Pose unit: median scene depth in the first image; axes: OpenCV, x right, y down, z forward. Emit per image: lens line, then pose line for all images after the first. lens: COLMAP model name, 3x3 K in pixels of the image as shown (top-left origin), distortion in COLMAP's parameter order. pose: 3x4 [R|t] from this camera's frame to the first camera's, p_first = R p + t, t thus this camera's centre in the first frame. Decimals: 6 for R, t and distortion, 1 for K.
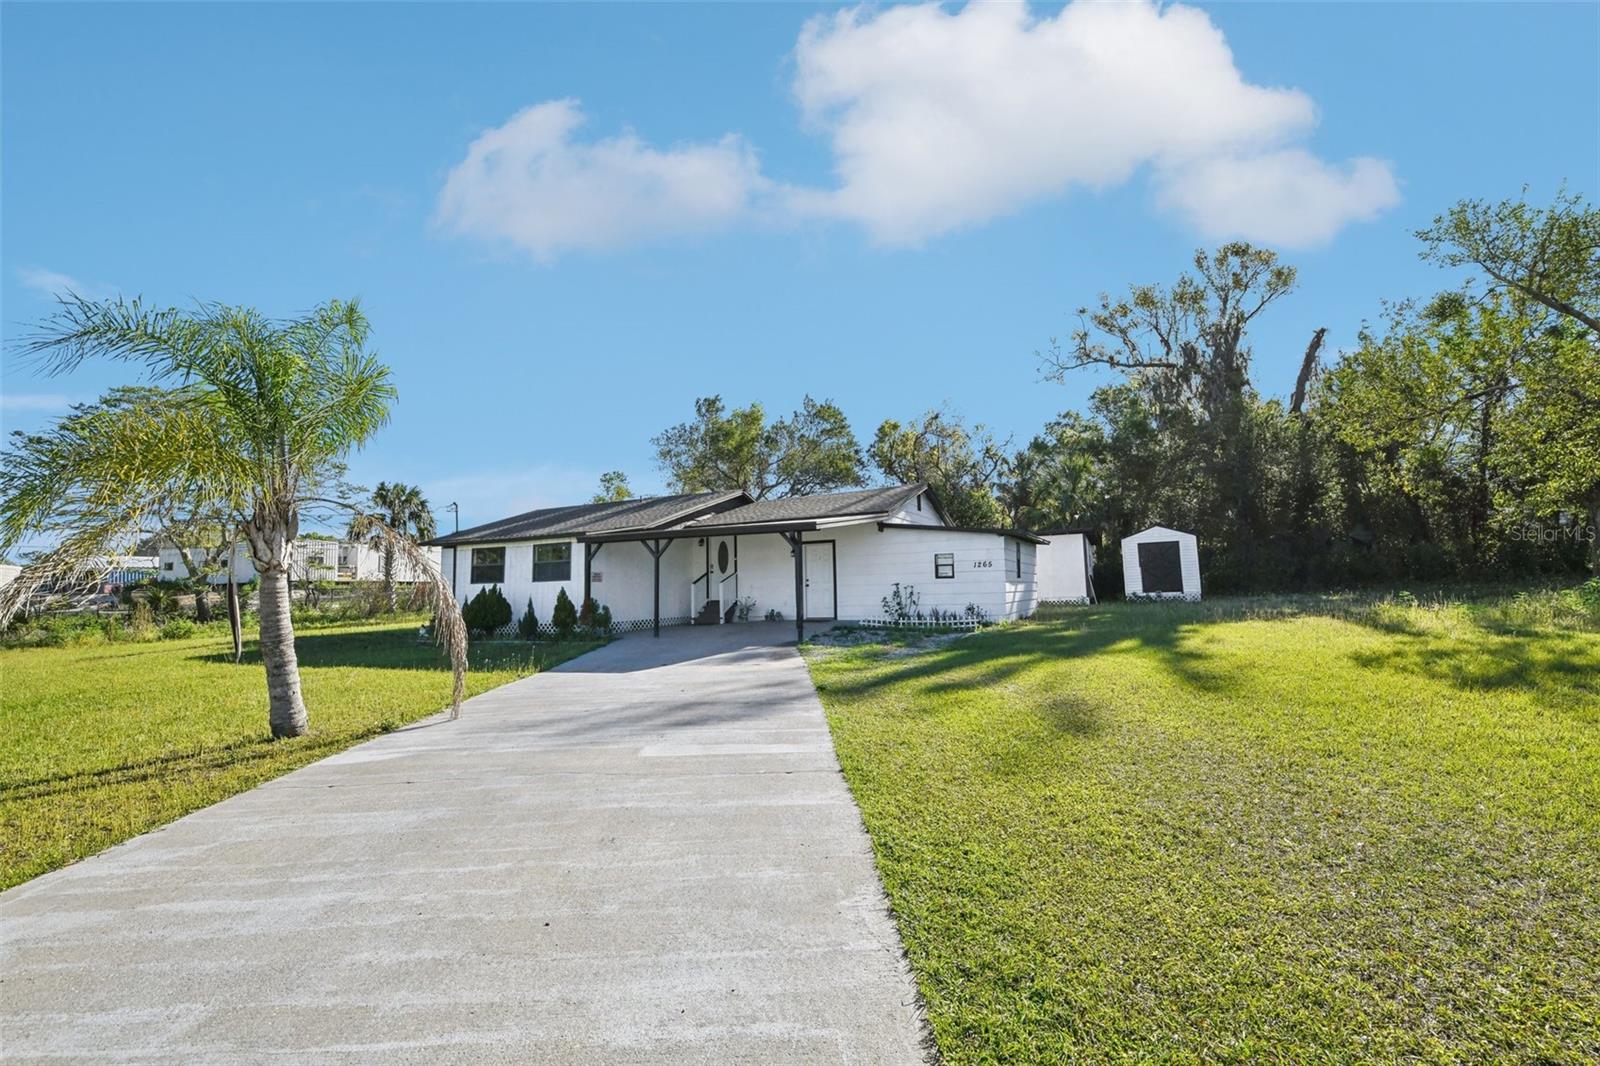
lens RADIAL K [[652.2, 0, 807.2], [0, 652.2, 521.0], [0, 0, 1]] dist [-0.018733, -0.000339]
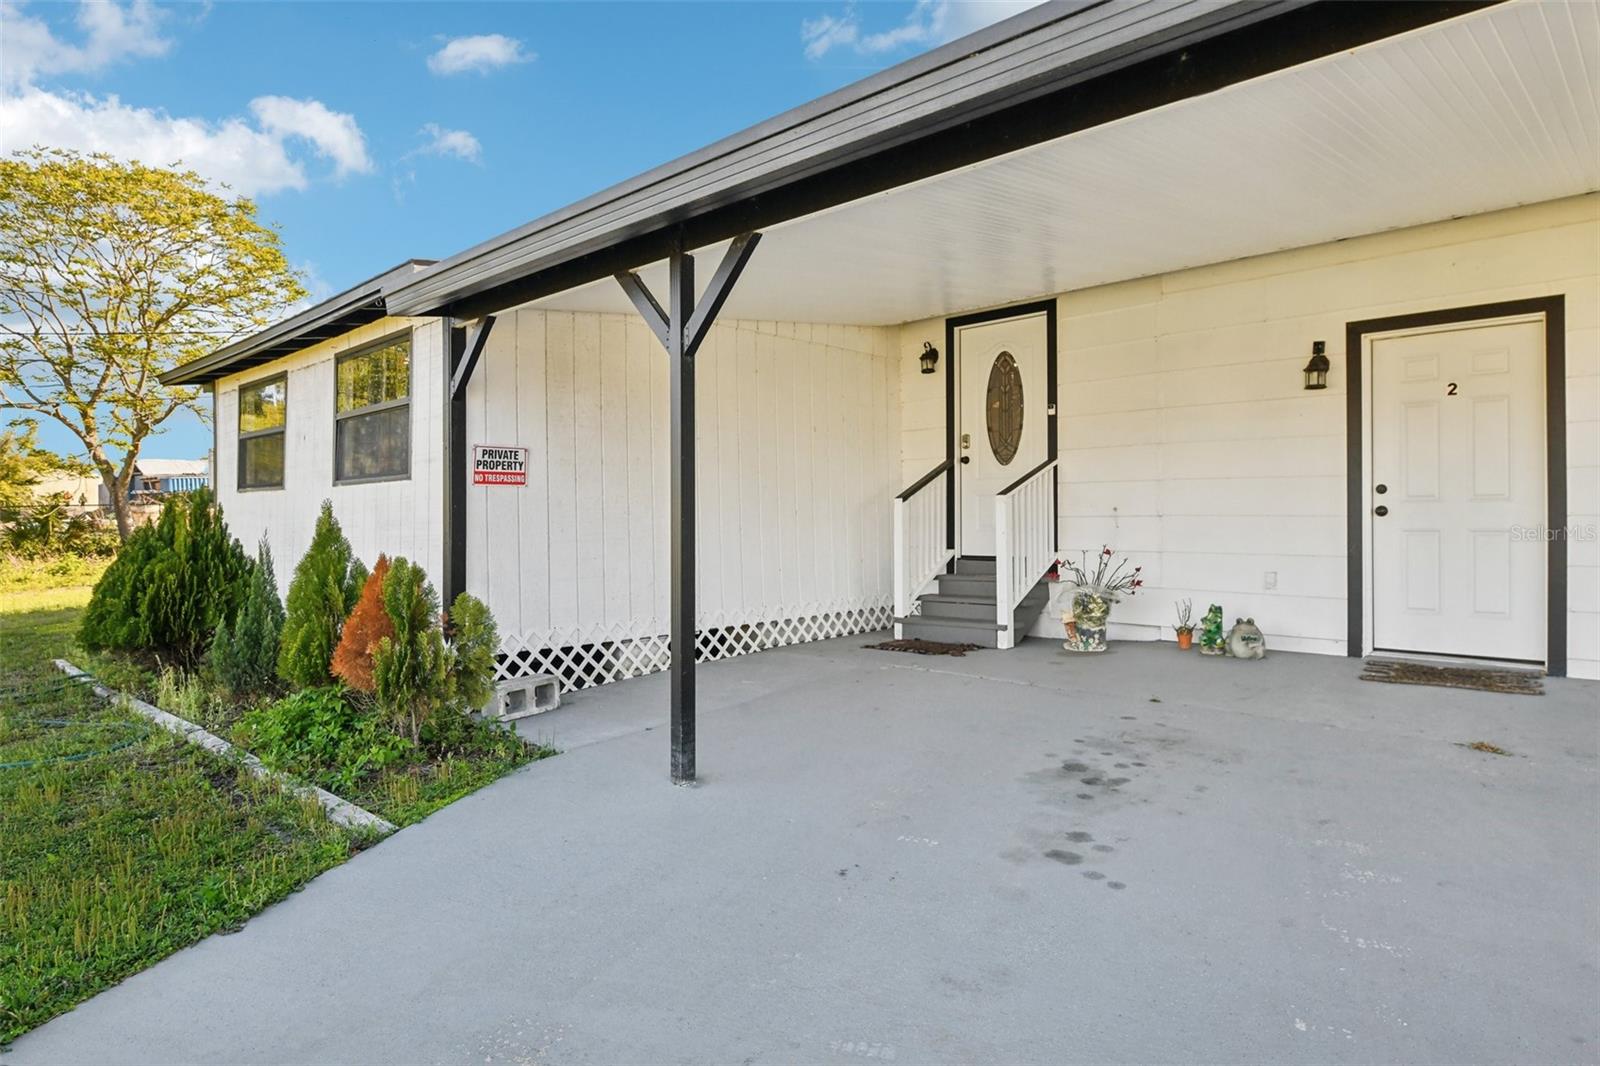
lens RADIAL K [[885.5, 0, 800.0], [0, 885.5, 533.0], [0, 0, 1]] dist [-0.000801, 0.000151]
pose [[0.952916, 0.022257, -0.302416, -0.103814], [0.017550, 0.991583, 0.128278, 0.063502], [0.302726, -0.127546, 0.944505, 0.645547]]
